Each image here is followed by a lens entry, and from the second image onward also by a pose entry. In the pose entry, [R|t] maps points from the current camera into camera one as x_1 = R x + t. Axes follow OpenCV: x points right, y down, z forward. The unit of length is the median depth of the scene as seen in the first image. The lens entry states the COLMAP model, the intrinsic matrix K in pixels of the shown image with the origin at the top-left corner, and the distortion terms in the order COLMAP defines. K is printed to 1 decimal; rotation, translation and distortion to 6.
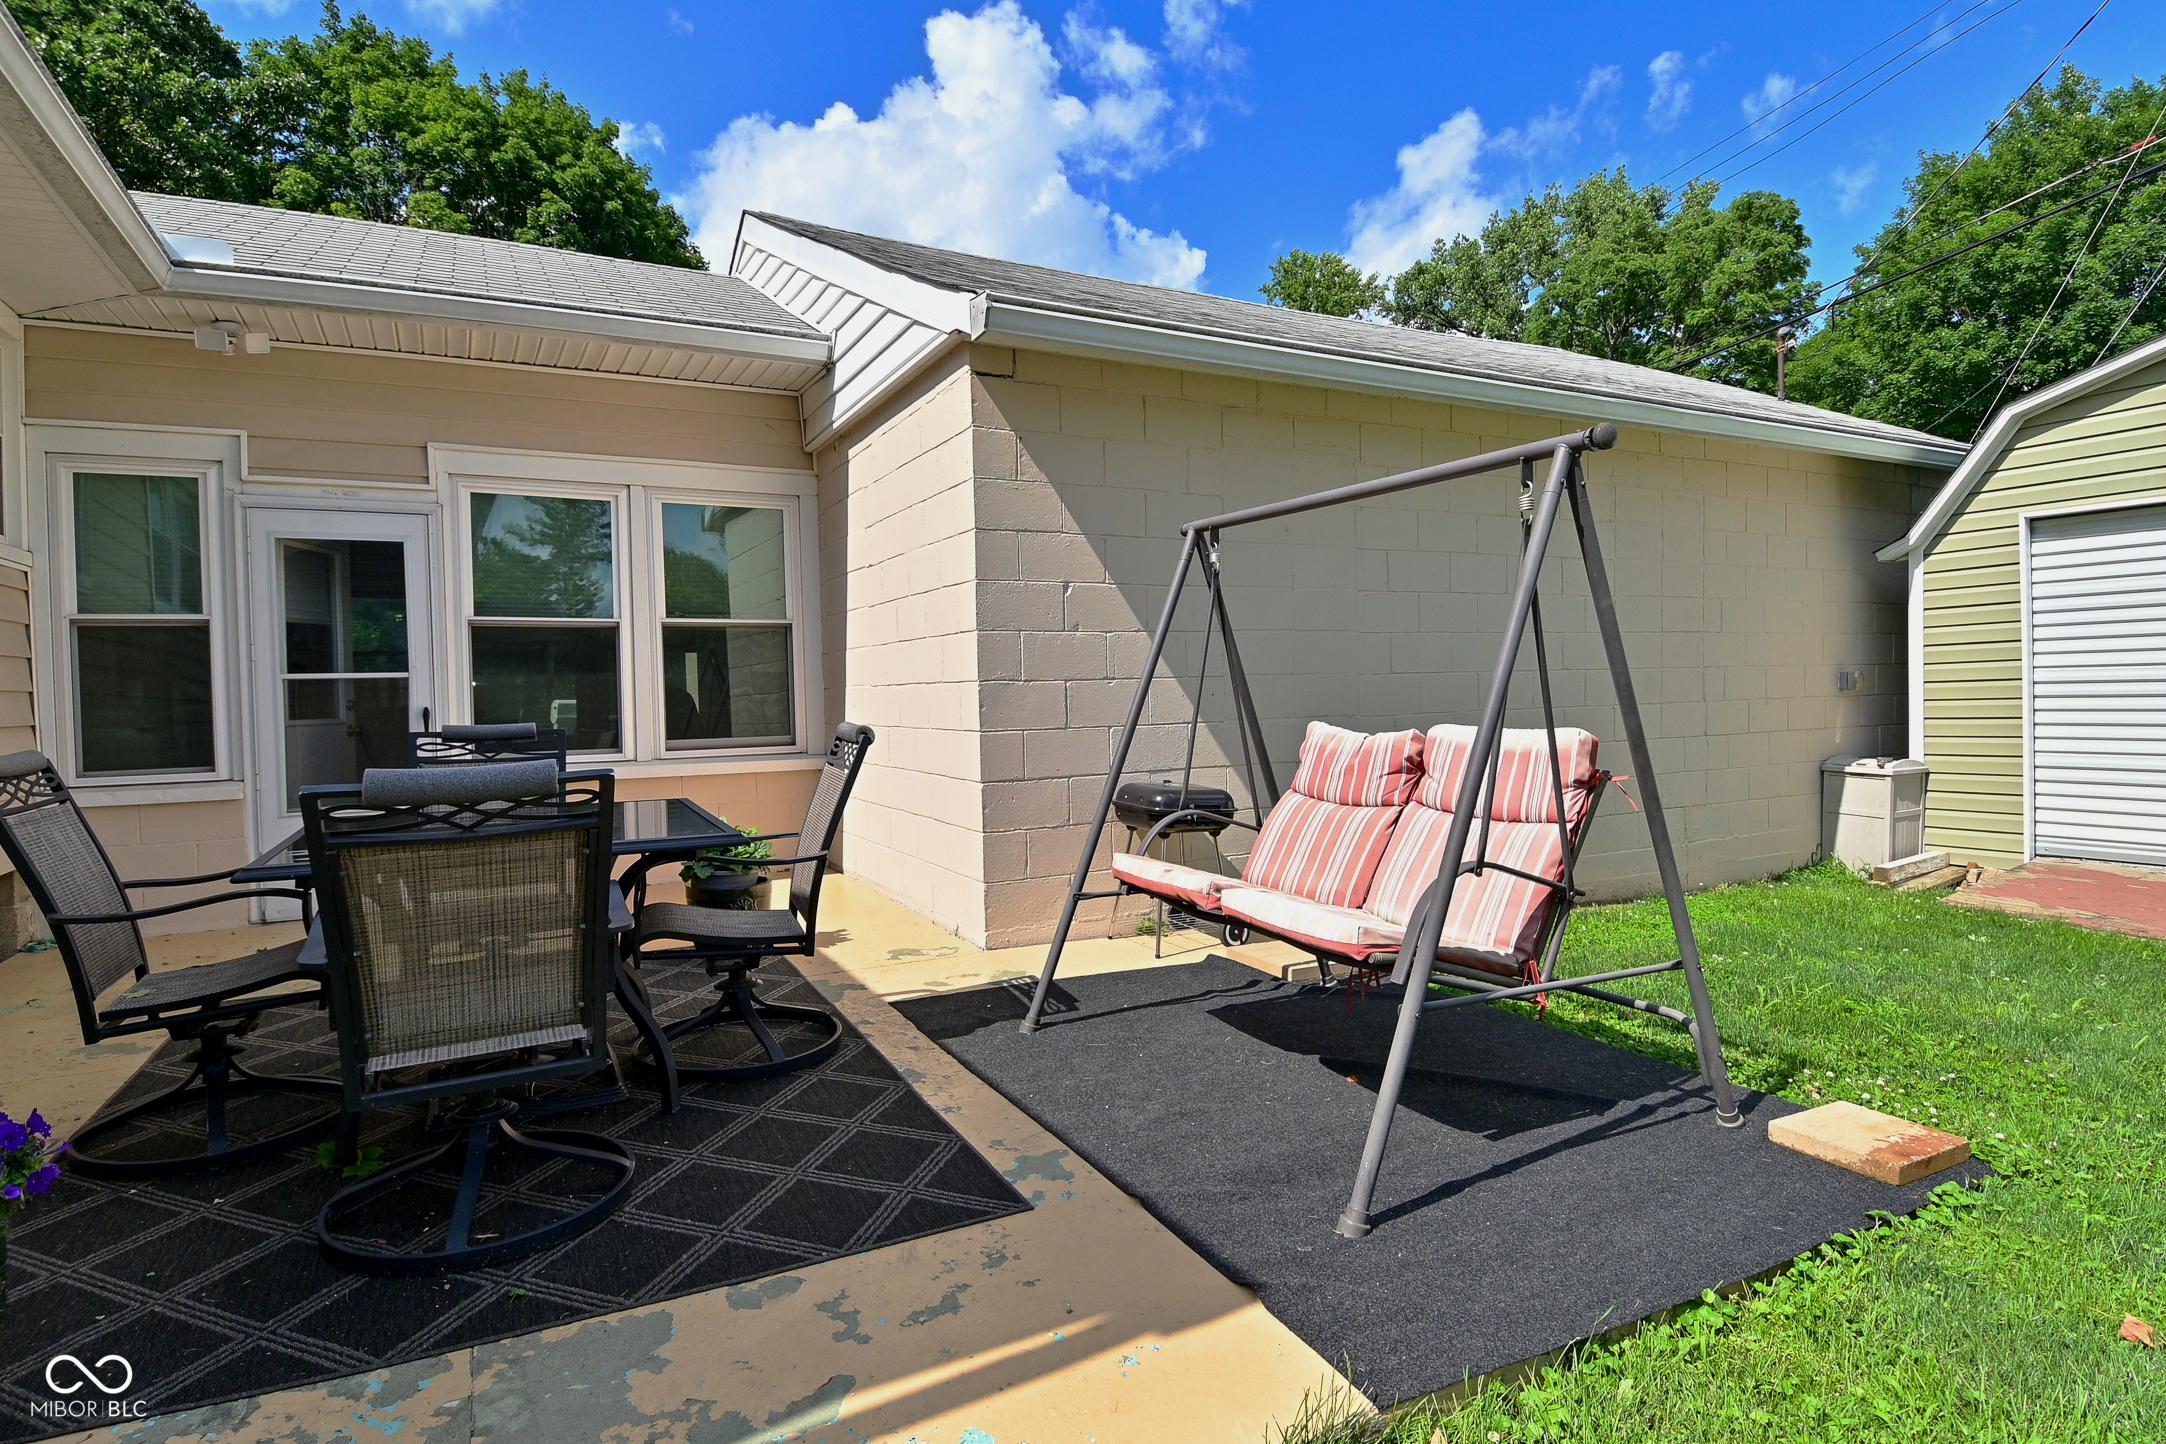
lens RADIAL K [[1124.7, 0, 1081.0], [0, 1124.7, 710.4], [0, 0, 1]] dist [0.049502, -0.054925]
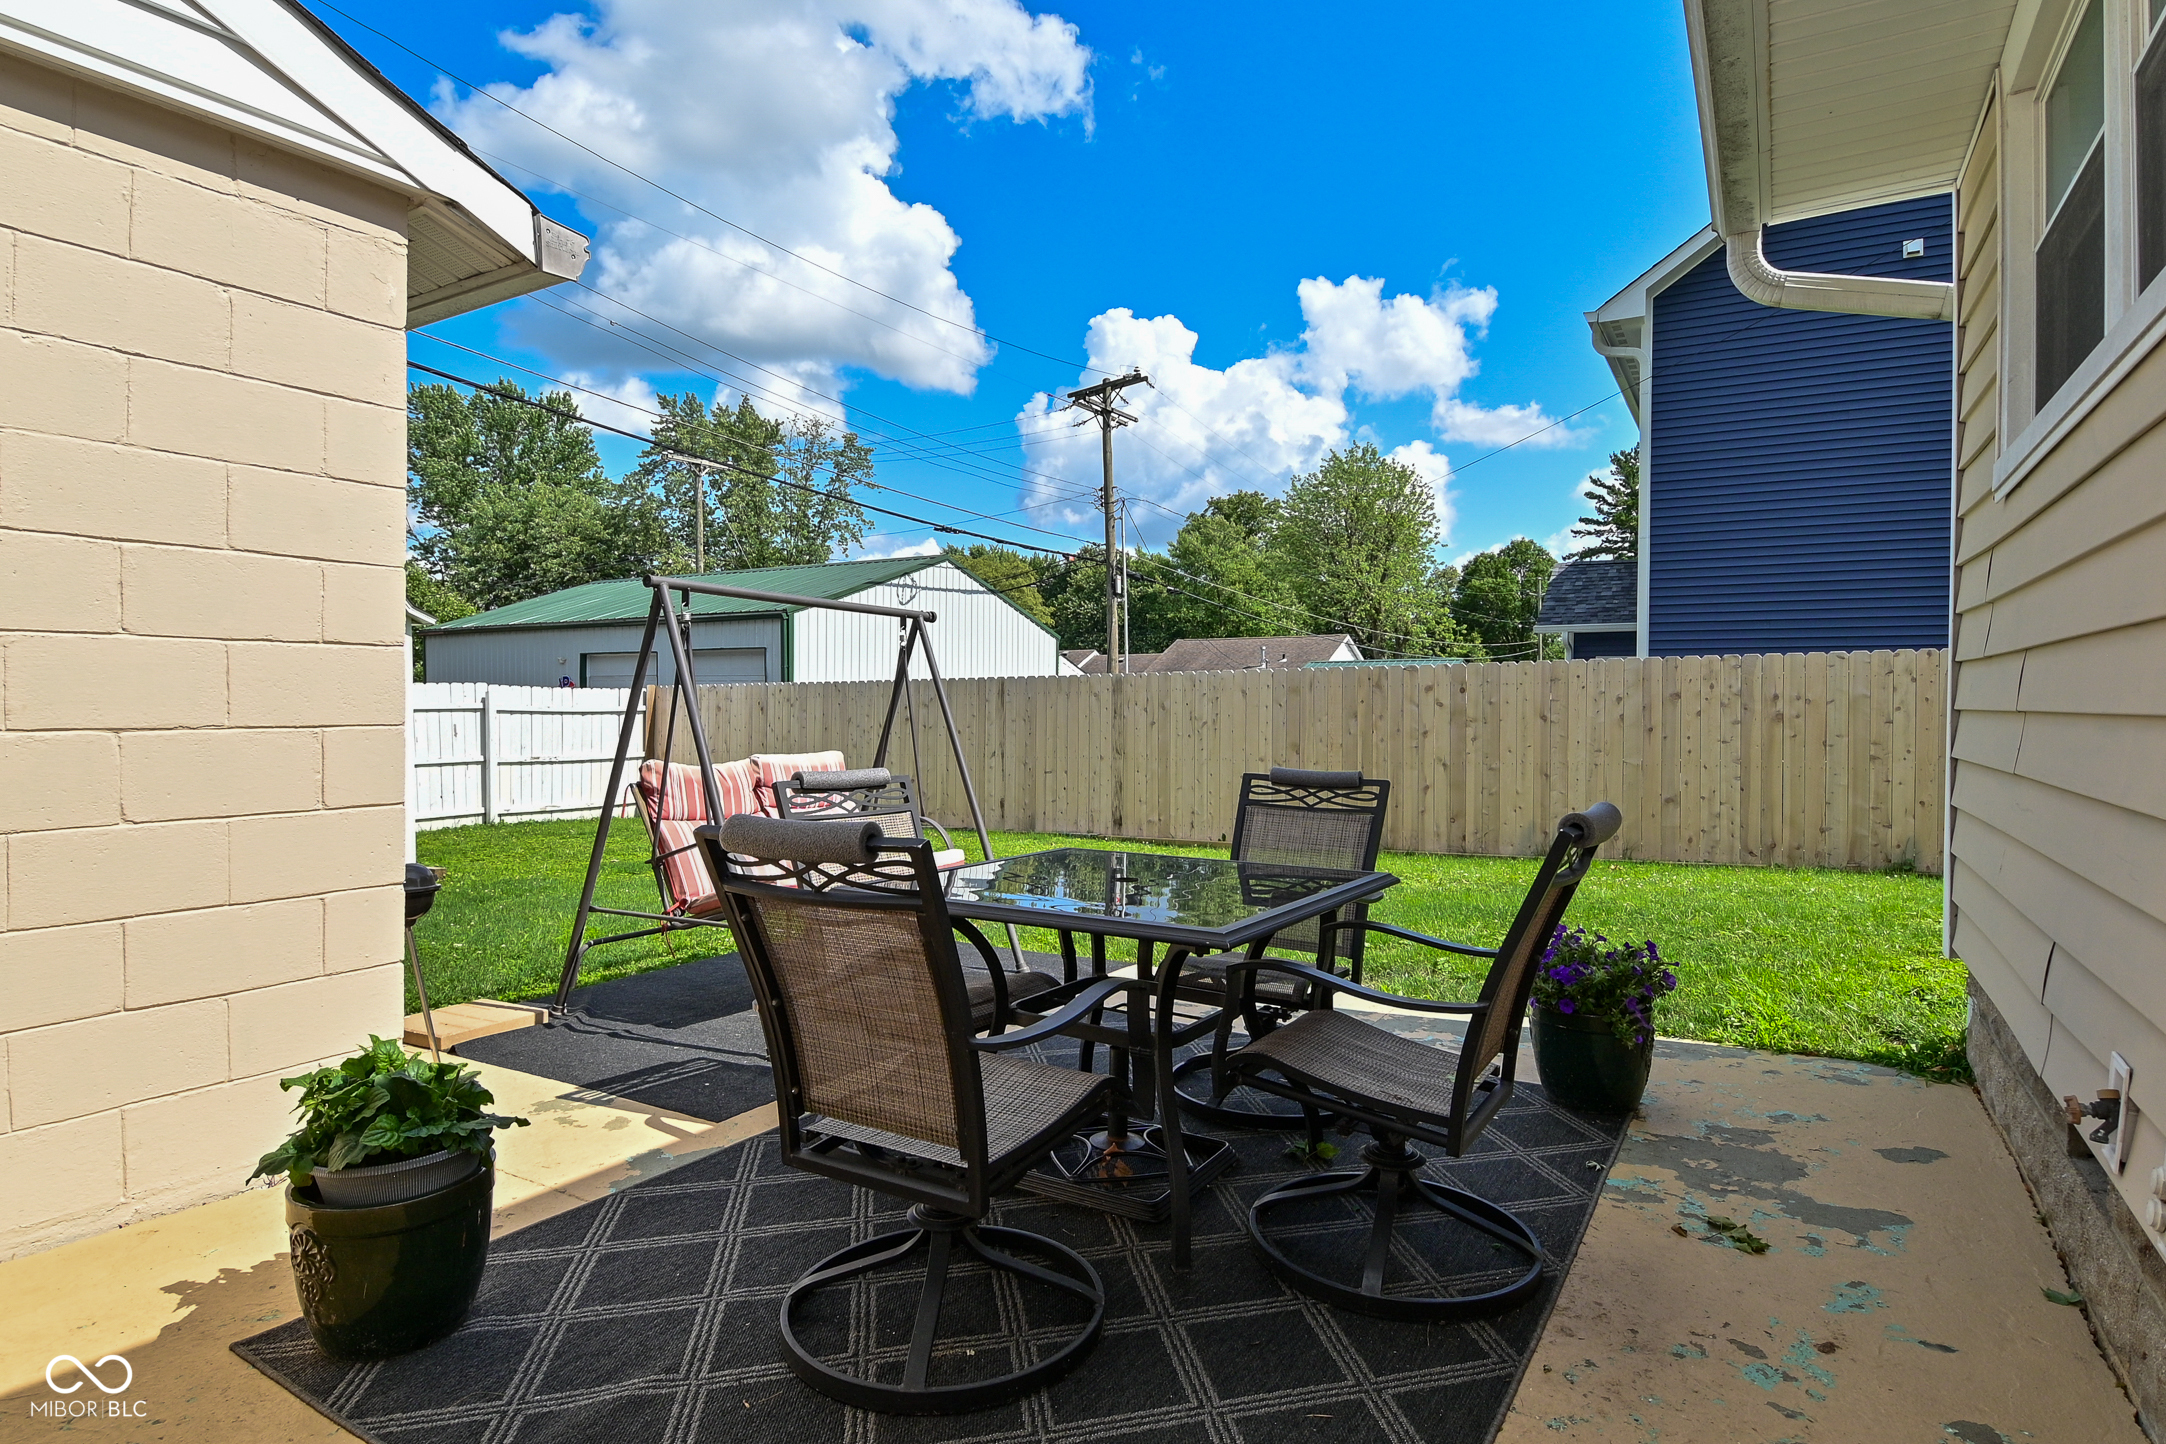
lens RADIAL K [[1124.7, 0, 1081.0], [0, 1124.7, 710.4], [0, 0, 1]] dist [0.049502, -0.054925]
pose [[-0.512190, 0.016127, 0.858721, -0.958157], [0.025462, 0.999669, -0.003587, -0.025323], [-0.858495, 0.020028, -0.512431, 1.128394]]
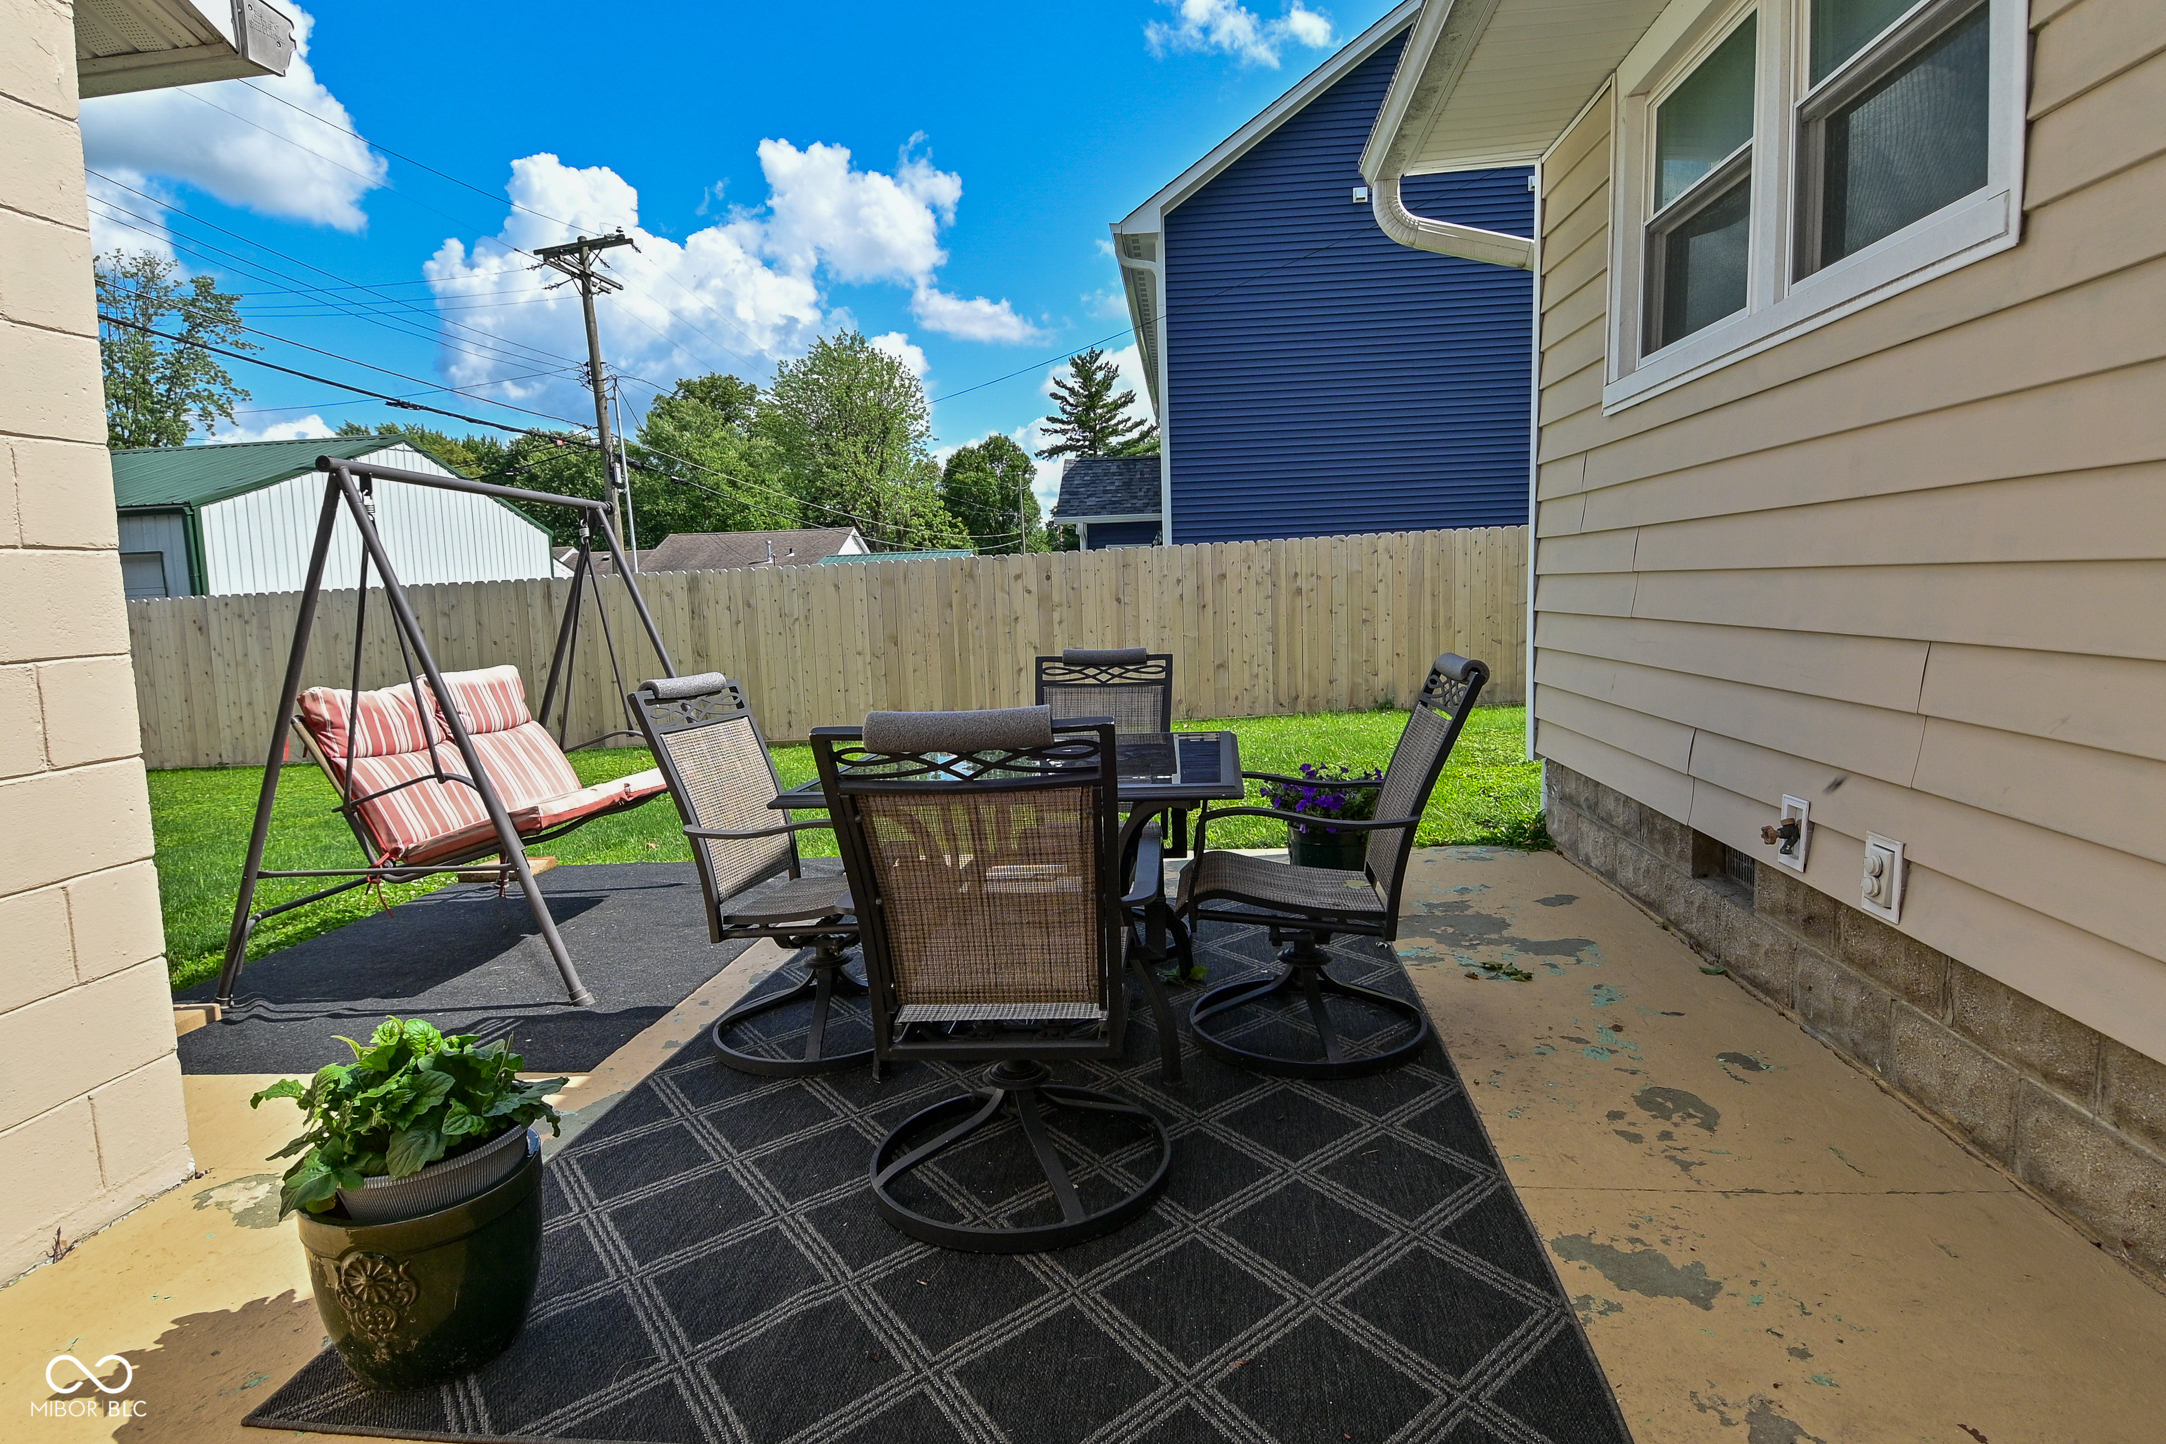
lens RADIAL K [[1123.5, 0, 1084.4], [0, 1123.5, 708.5], [0, 0, 1]] dist [0.053968, -0.059017]
pose [[-0.833850, -0.005024, 0.551968, -0.804738], [0.065738, 0.991938, 0.108338, -0.032276], [-0.548063, 0.126623, -0.826797, 1.334840]]
